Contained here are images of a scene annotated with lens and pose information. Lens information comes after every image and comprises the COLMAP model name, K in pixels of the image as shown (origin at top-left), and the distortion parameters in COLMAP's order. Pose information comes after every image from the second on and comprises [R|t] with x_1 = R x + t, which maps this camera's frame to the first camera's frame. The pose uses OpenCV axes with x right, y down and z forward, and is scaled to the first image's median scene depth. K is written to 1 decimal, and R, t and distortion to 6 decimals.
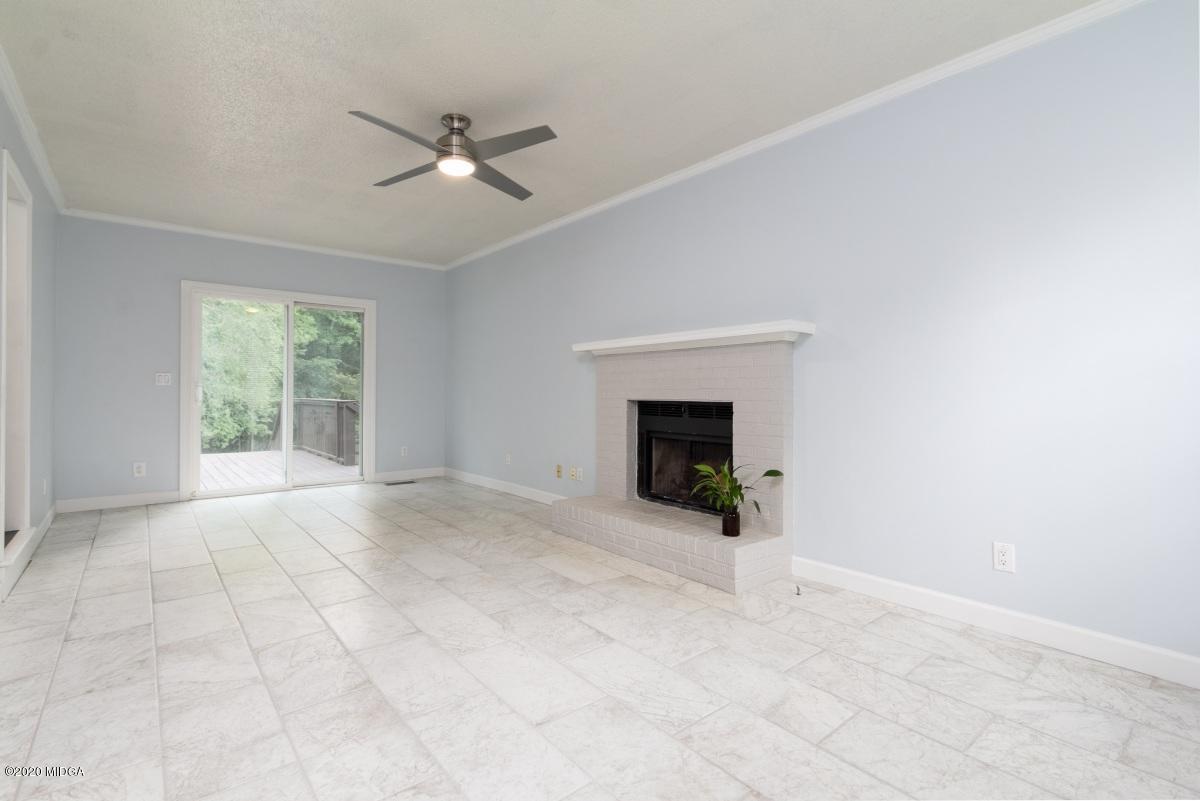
lens RADIAL K [[560.6, 0, 603.6], [0, 560.6, 389.7], [0, 0, 1]] dist [-0.000839, -0.001702]
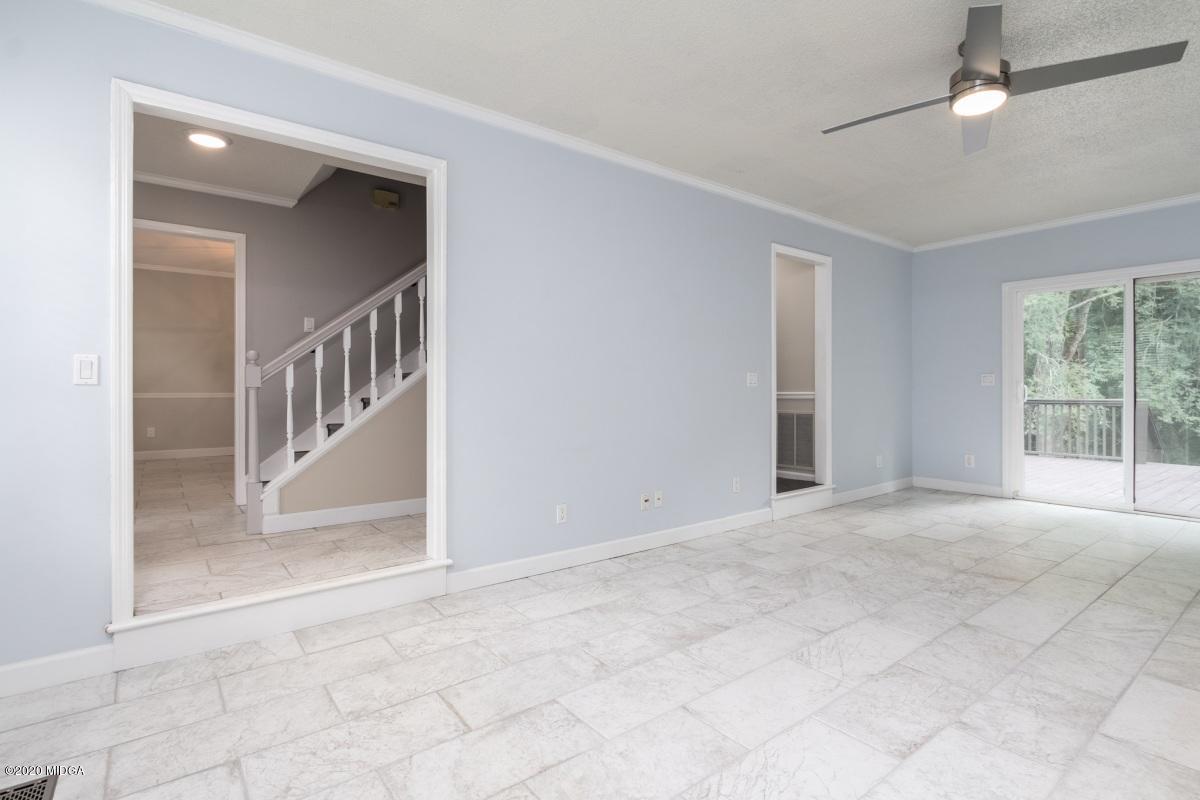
lens RADIAL K [[570.2, 0, 600.0], [0, 570.2, 400.0], [0, 0, 1]] dist [0.000867, -0.006357]
pose [[-0.040375, 0.014986, -0.999072, 0.554366], [0.005904, 0.999874, 0.014759, -0.001287], [0.999167, -0.005302, -0.040459, 0.512378]]
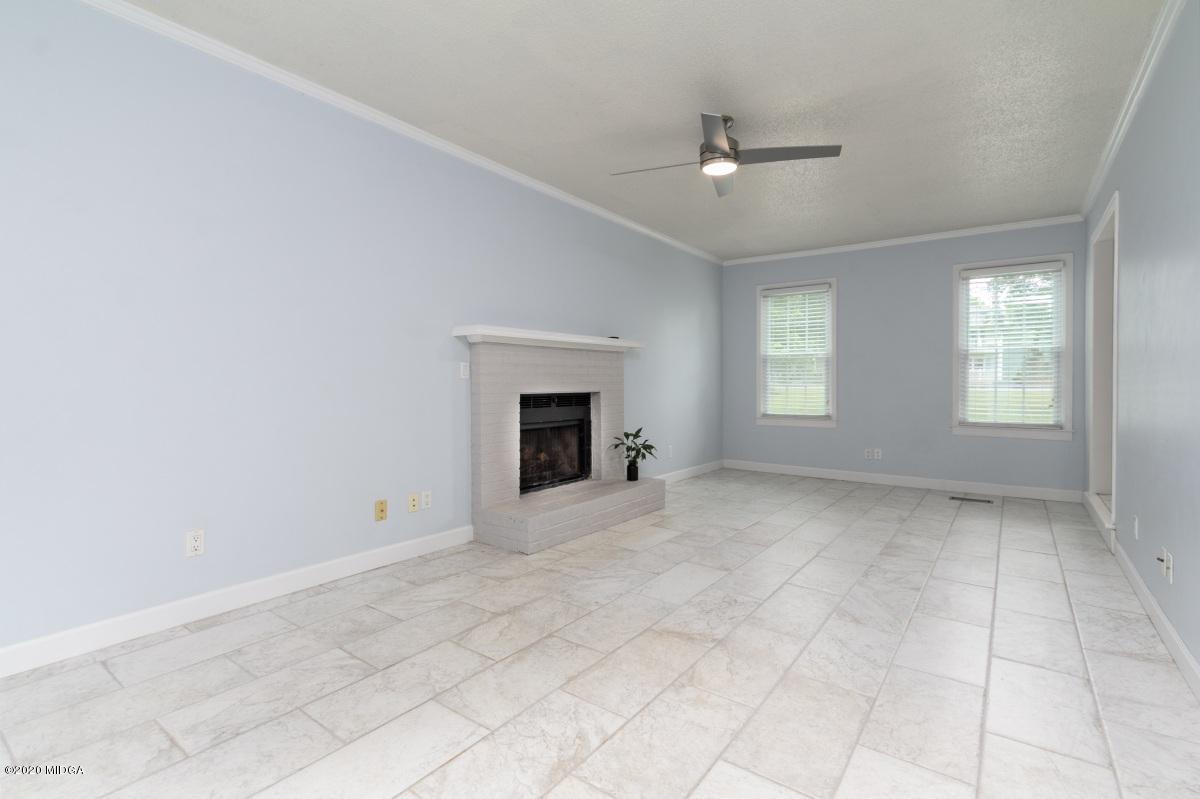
lens RADIAL K [[560.6, 0, 603.6], [0, 560.6, 388.7], [0, 0, 1]] dist [-0.000839, -0.001702]
pose [[-0.245055, -0.012781, 0.969425, -1.243958], [-0.006706, 0.999912, 0.011488, -0.002472], [-0.969486, -0.003686, -0.245119, 1.493357]]
